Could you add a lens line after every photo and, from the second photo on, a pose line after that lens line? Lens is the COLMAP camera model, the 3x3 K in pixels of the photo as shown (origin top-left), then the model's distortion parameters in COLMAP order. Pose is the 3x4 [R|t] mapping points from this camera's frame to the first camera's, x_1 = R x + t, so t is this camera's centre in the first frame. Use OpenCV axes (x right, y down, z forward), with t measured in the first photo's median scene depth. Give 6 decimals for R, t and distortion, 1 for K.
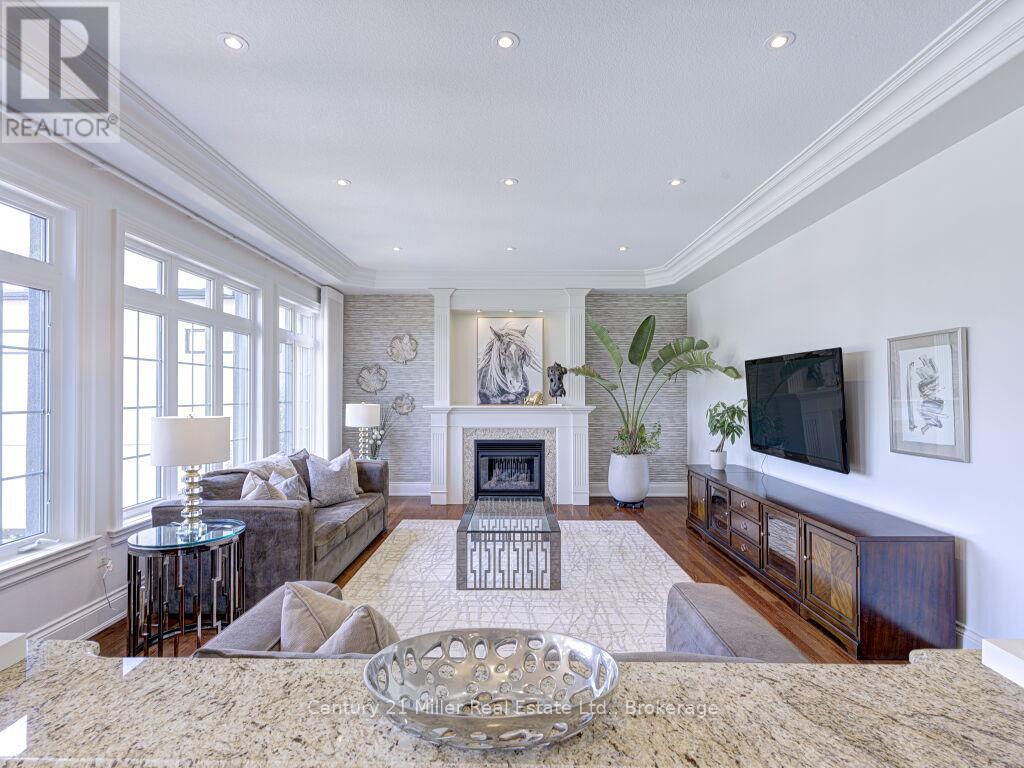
lens RADIAL K [[498.0, 0, 509.8], [0, 498.0, 387.3], [0, 0, 1]] dist [-0.000797, 0.001169]
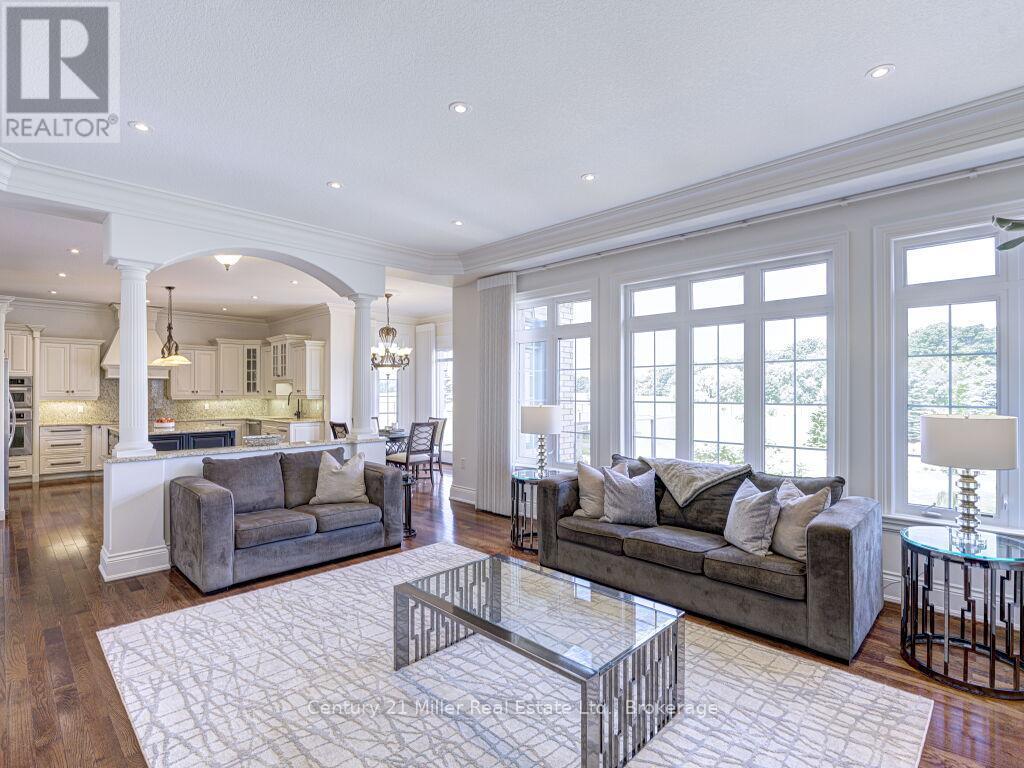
lens RADIAL K [[510.7, 0, 512.6], [0, 510.7, 390.7], [0, 0, 1]] dist [-0.021282, 0.001948]
pose [[-0.687003, 0.011996, -0.726556, 0.277712], [0.017278, 0.999851, 0.000171, 0.001789], [0.726449, -0.012436, -0.687107, 0.878783]]
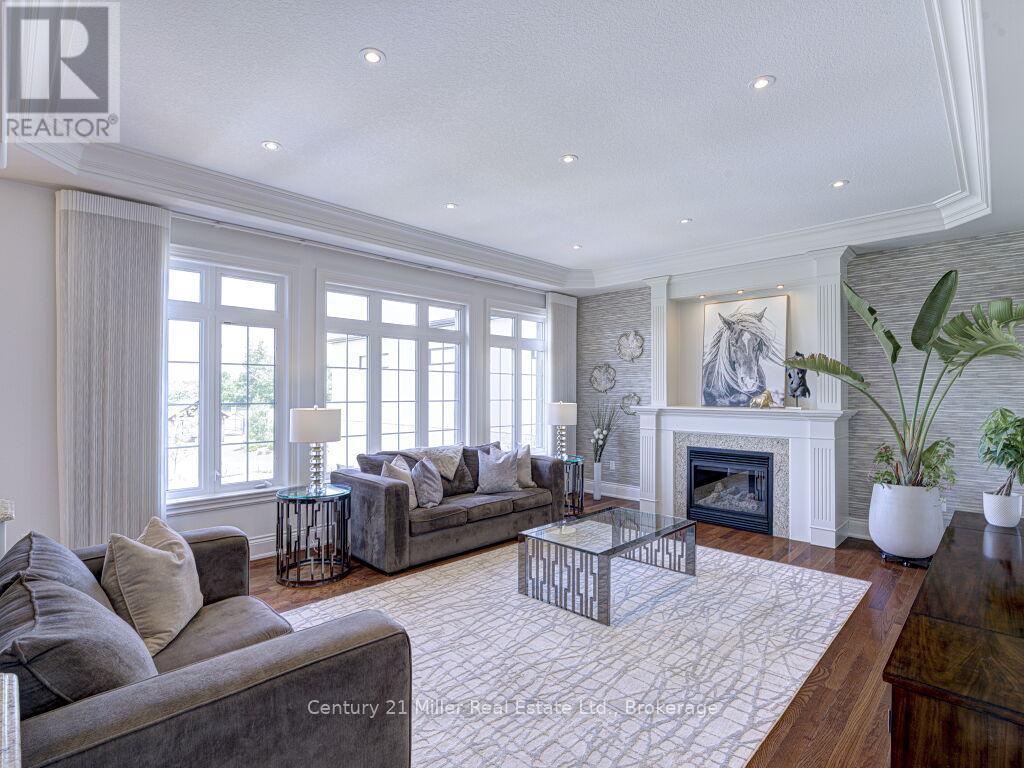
lens RADIAL K [[510.7, 0, 513.8], [0, 510.7, 388.9], [0, 0, 1]] dist [-0.021282, 0.001948]
pose [[0.723104, -0.003387, -0.690731, 0.315307], [0.005854, 0.999982, 0.001225, 0.002140], [0.690714, -0.004929, 0.723111, 0.146149]]
